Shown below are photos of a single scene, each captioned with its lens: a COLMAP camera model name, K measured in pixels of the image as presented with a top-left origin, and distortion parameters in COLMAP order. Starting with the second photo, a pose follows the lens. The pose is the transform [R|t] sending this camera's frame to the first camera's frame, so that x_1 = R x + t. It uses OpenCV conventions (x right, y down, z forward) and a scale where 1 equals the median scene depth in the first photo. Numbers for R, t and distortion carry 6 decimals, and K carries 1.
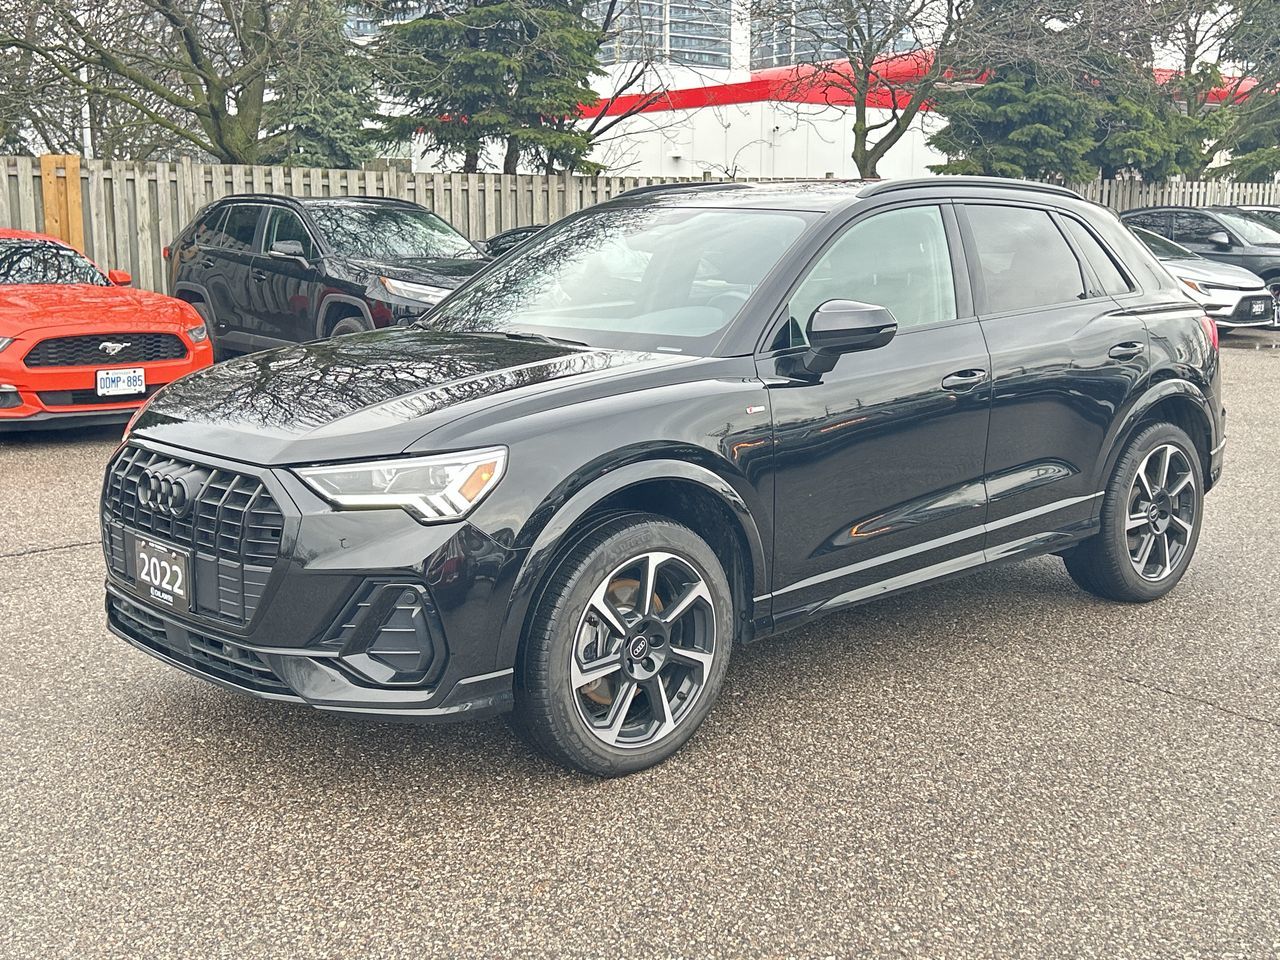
lens RADIAL K [[1480.5, 0, 640.9], [0, 1480.5, 496.3], [0, 0, 1]] dist [0.159345, -0.363705]
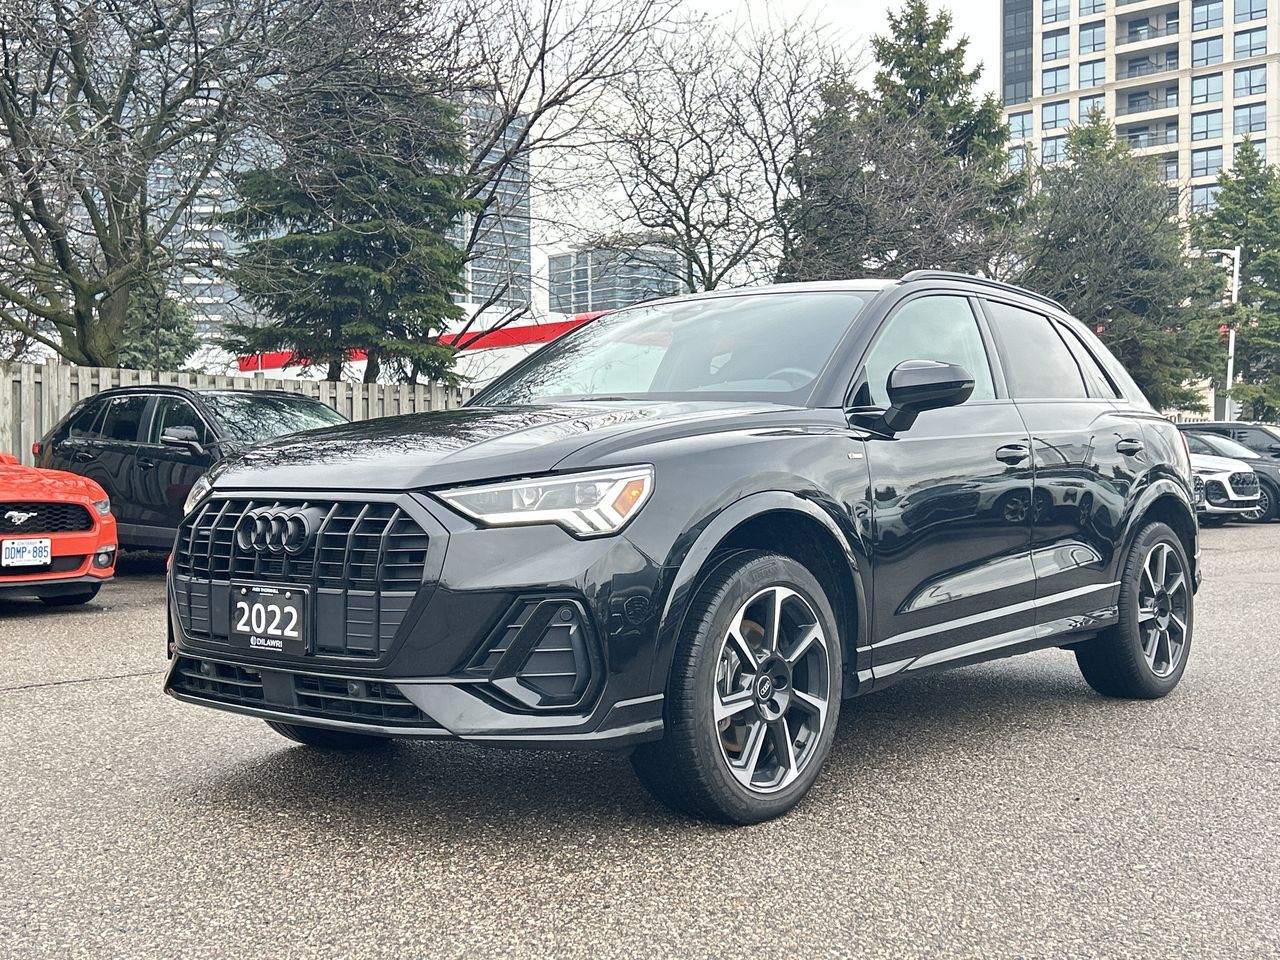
lens RADIAL K [[1480.5, 0, 640.9], [0, 1480.5, 496.3], [0, 0, 1]] dist [0.159345, -0.363705]
pose [[0.991902, -0.008119, 0.126742, -0.141851], [0.028585, 0.986620, -0.160514, 0.091971], [-0.123743, 0.162837, 0.978862, 0.025956]]
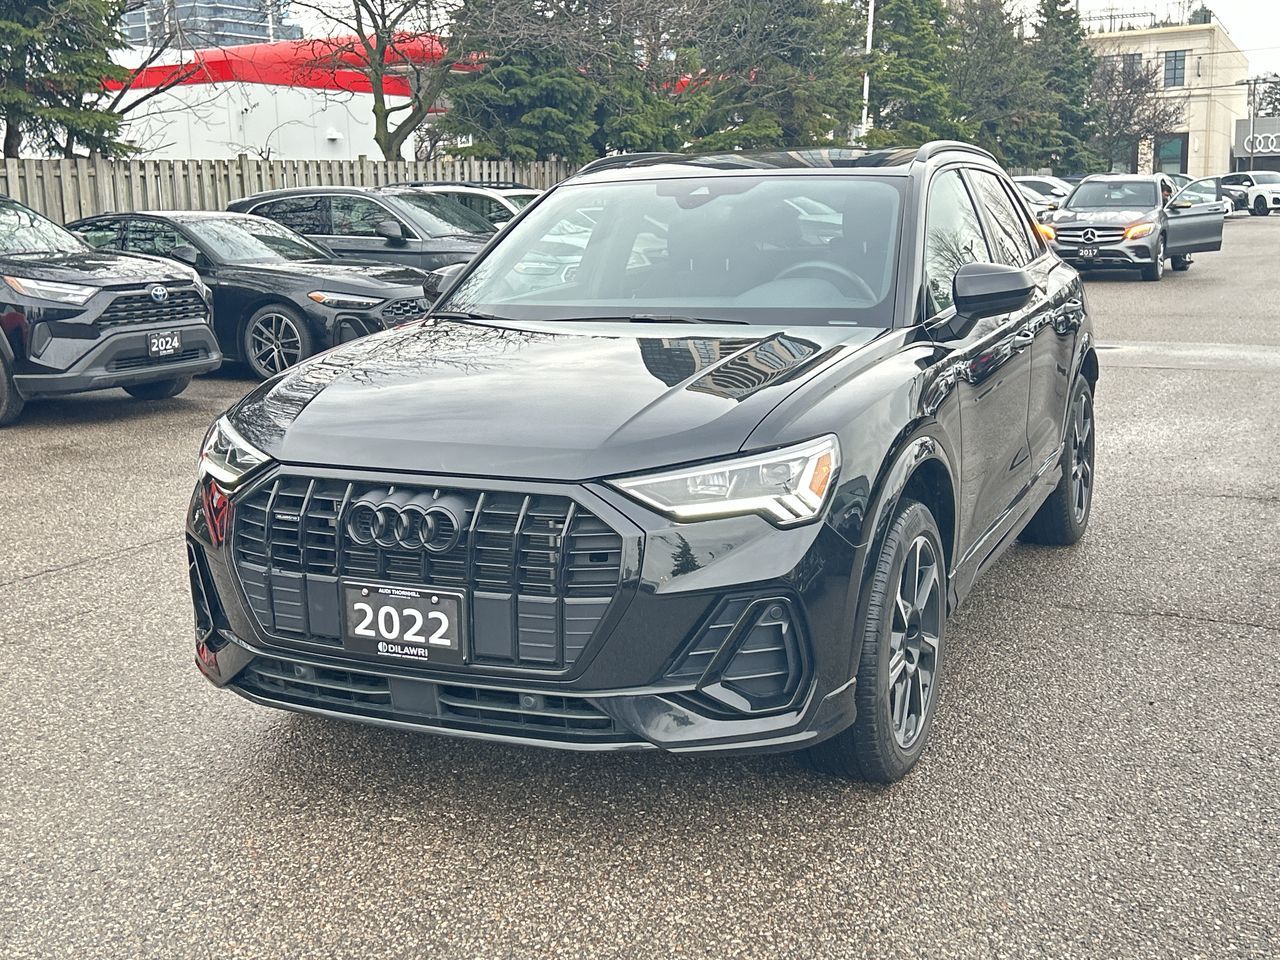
lens RADIAL K [[1480.5, 0, 640.9], [0, 1480.5, 496.3], [0, 0, 1]] dist [0.159345, -0.363705]
pose [[0.928594, -0.096819, 0.358245, -0.335799], [0.093647, 0.995260, 0.026241, -0.019505], [-0.359087, 0.009182, 0.933259, 0.126105]]
